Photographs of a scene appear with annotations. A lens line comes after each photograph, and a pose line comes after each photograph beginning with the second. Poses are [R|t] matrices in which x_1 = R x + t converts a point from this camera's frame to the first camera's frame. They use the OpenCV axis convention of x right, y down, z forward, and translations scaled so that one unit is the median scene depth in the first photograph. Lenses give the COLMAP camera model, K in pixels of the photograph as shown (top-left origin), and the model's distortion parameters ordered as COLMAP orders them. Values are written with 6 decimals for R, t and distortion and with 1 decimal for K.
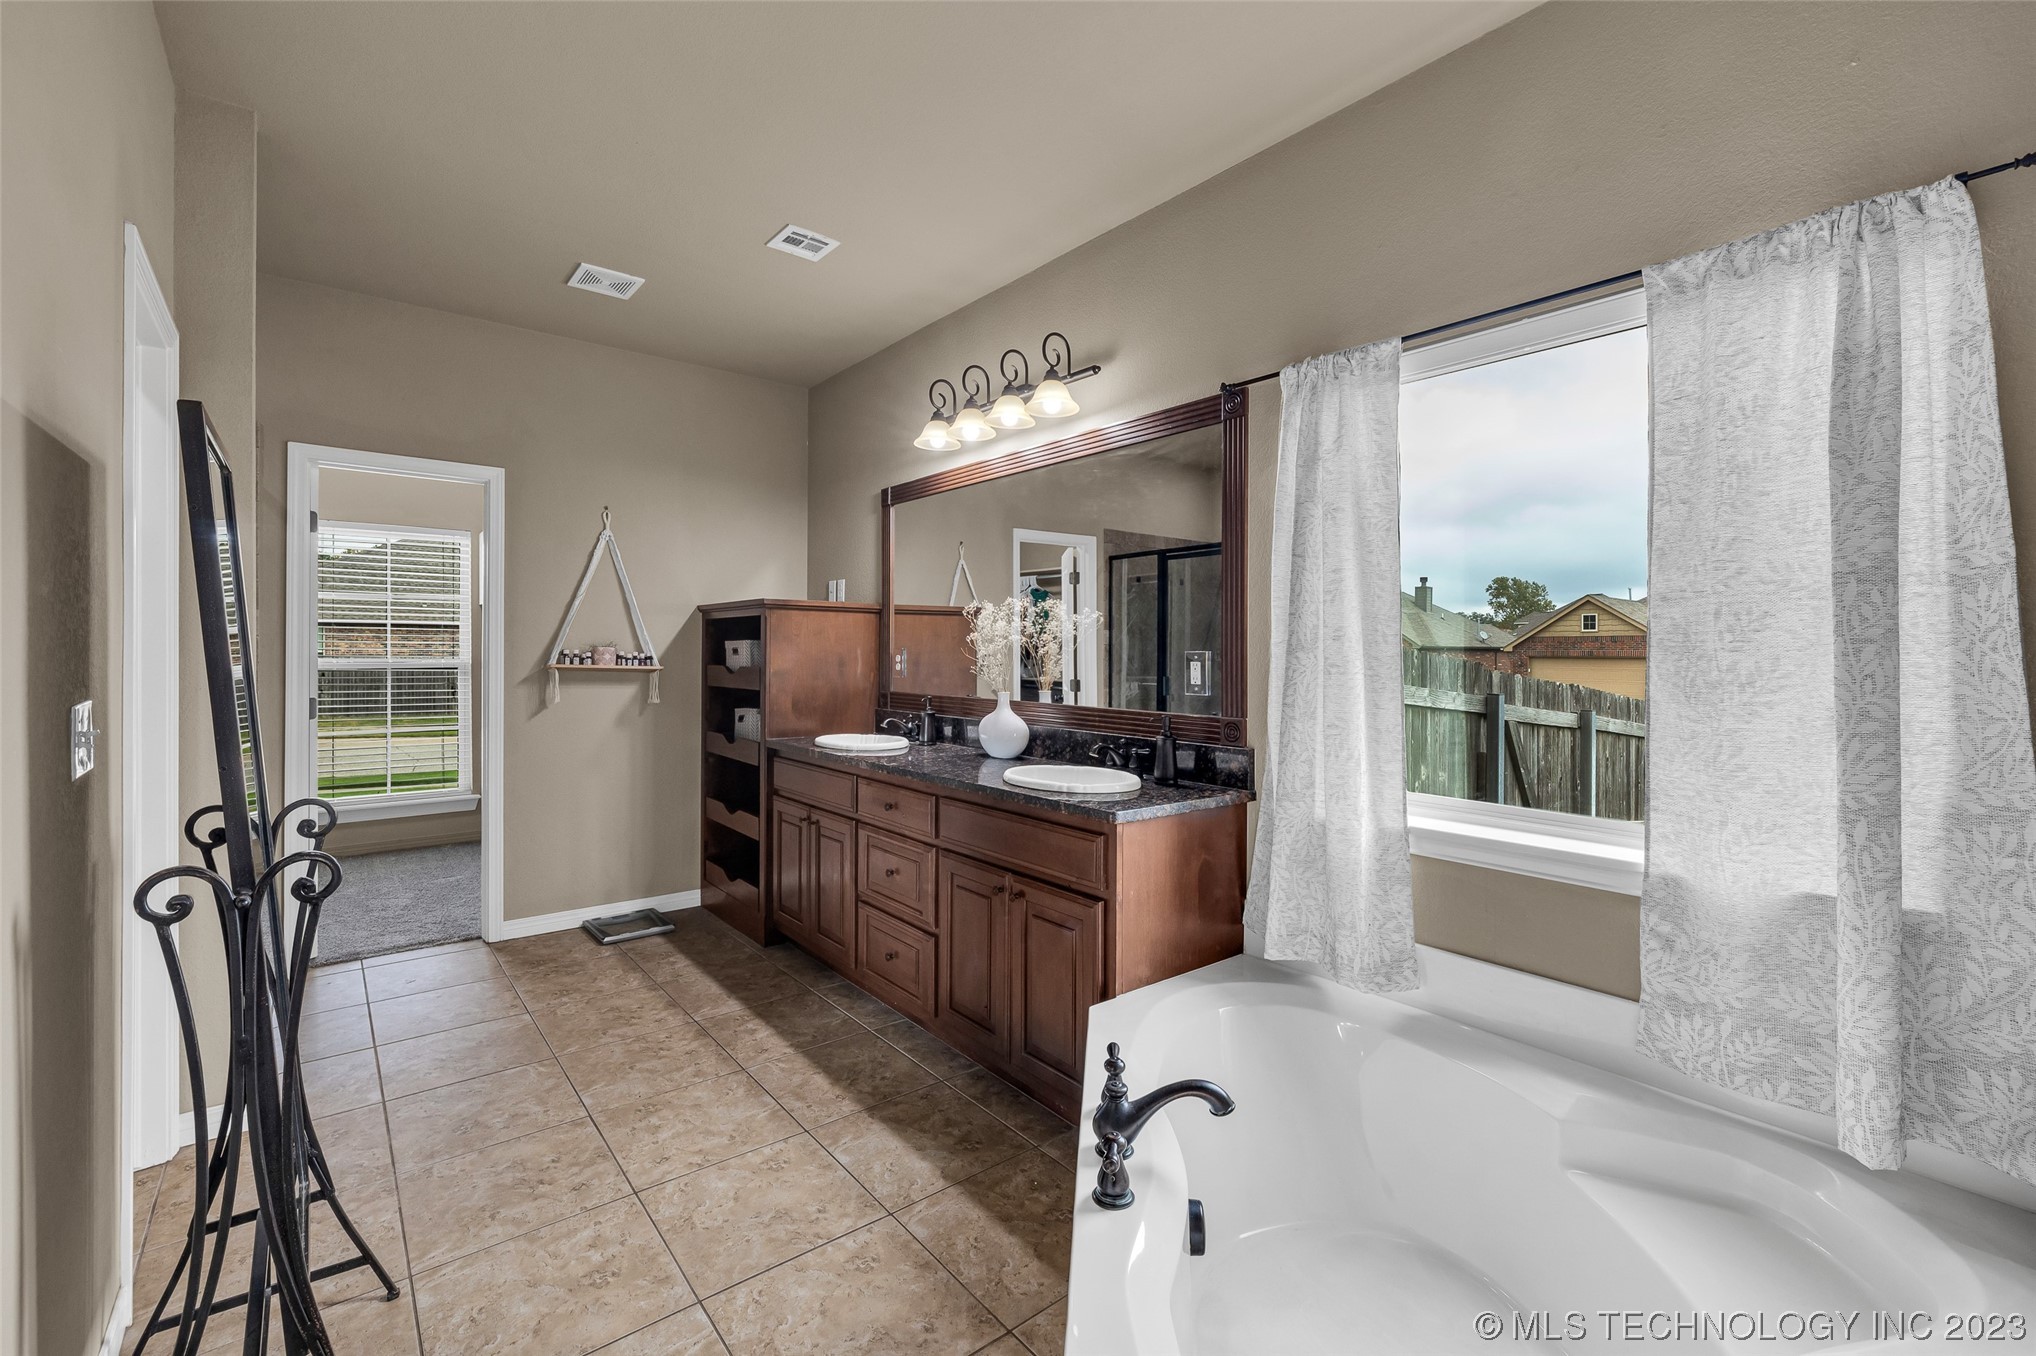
lens RADIAL K [[853.3, 0, 1018.1], [0, 853.3, 667.9], [0, 0, 1]] dist [0.000121, 0.000005]
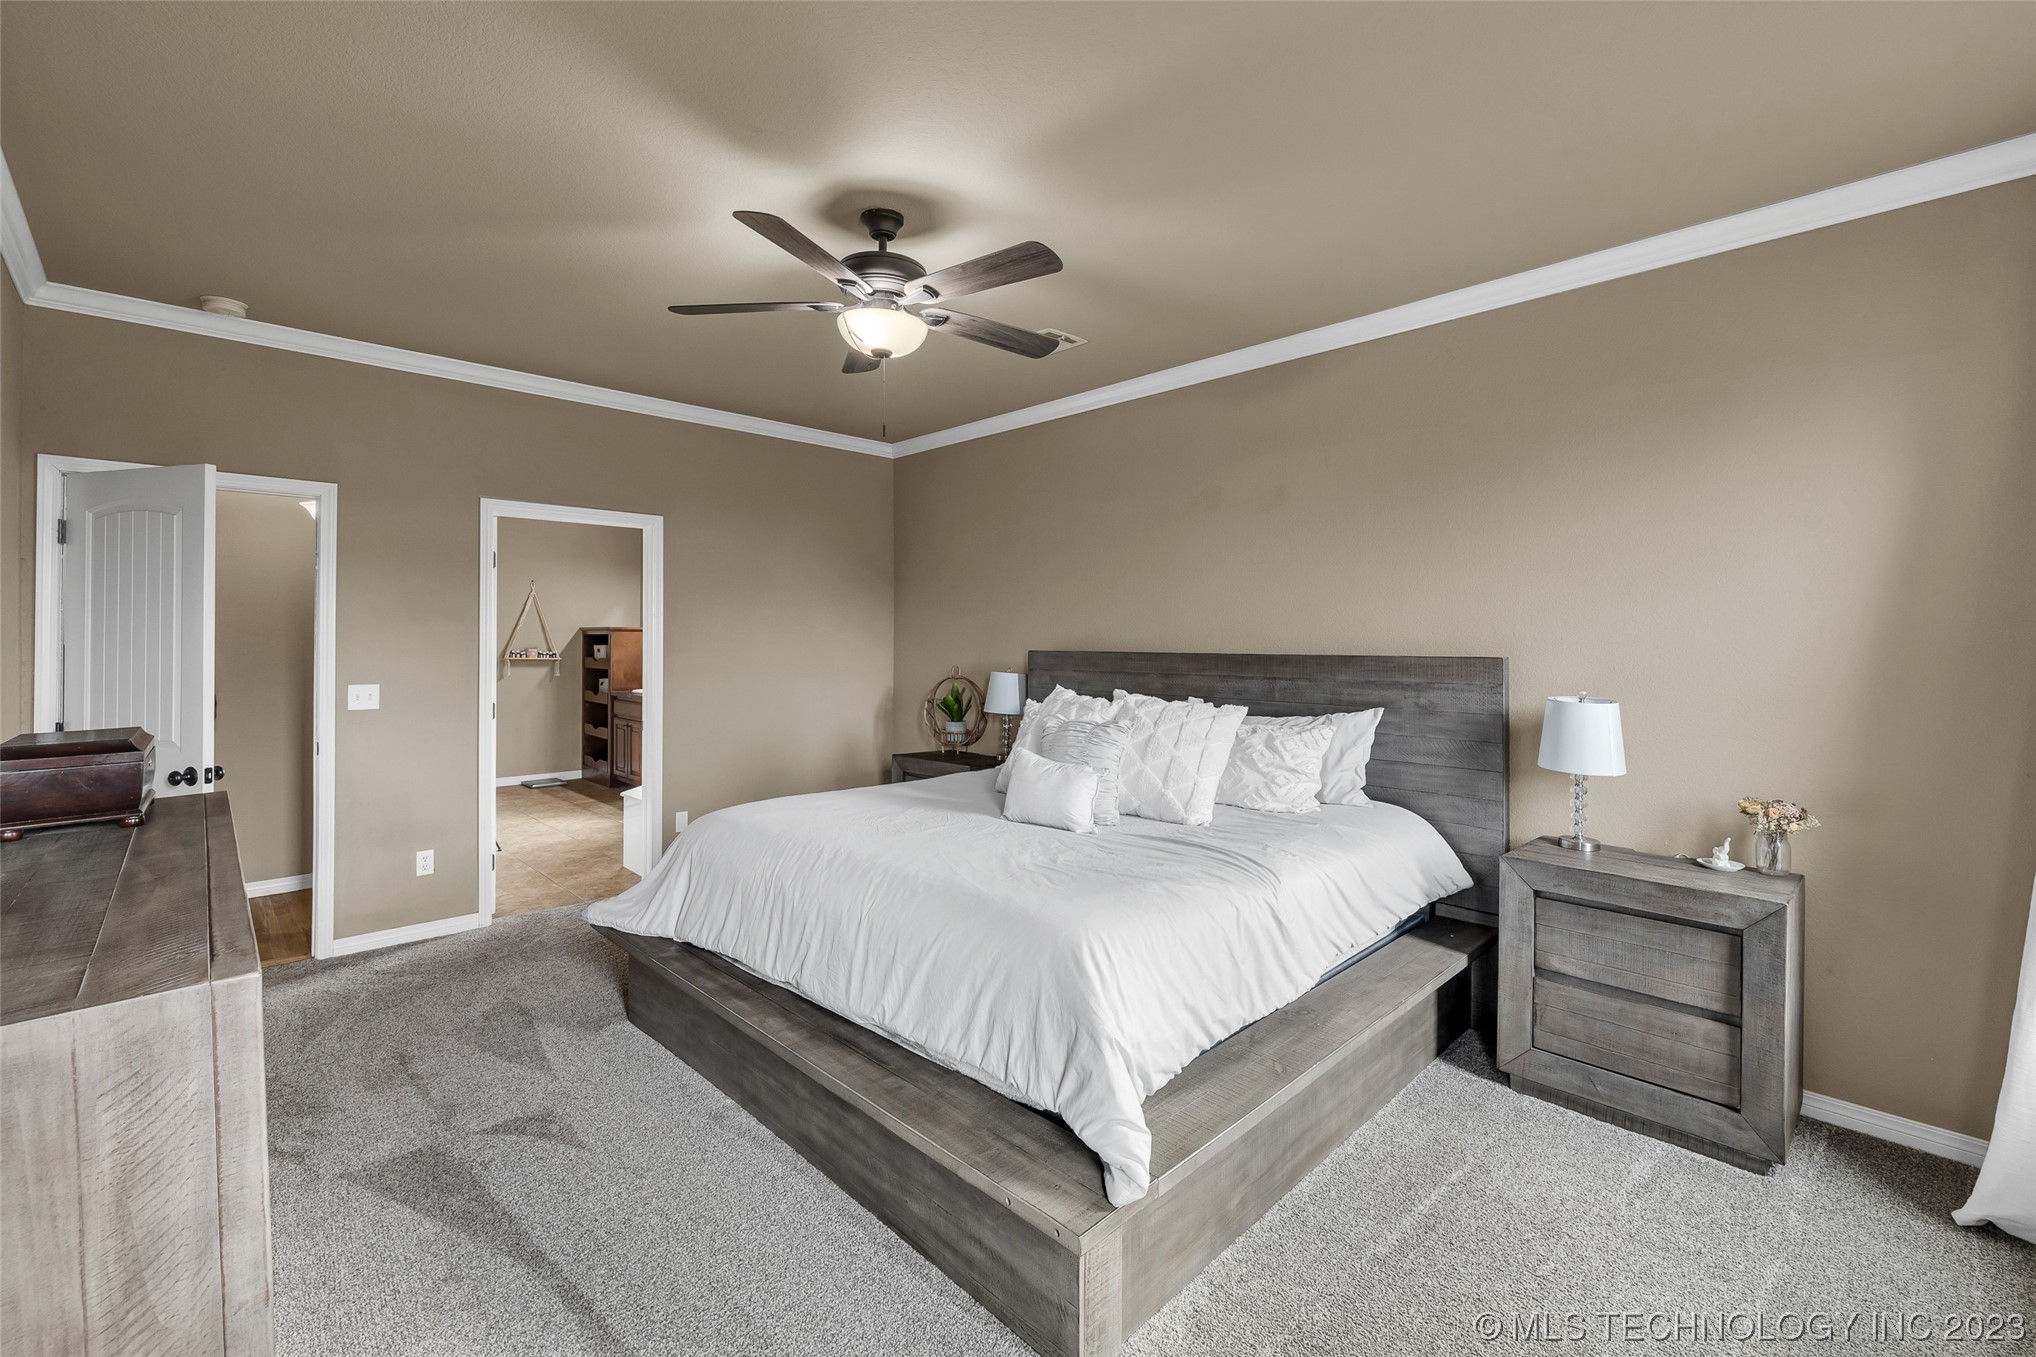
lens RADIAL K [[853.3, 0, 1017.7], [0, 853.3, 660.4], [0, 0, 1]] dist [0.000121, 0.000005]
pose [[0.996844, -0.007420, 0.079039, 0.511087], [0.007803, 0.999959, -0.004529, 0.021300], [-0.079002, 0.005132, 0.996861, -1.121573]]
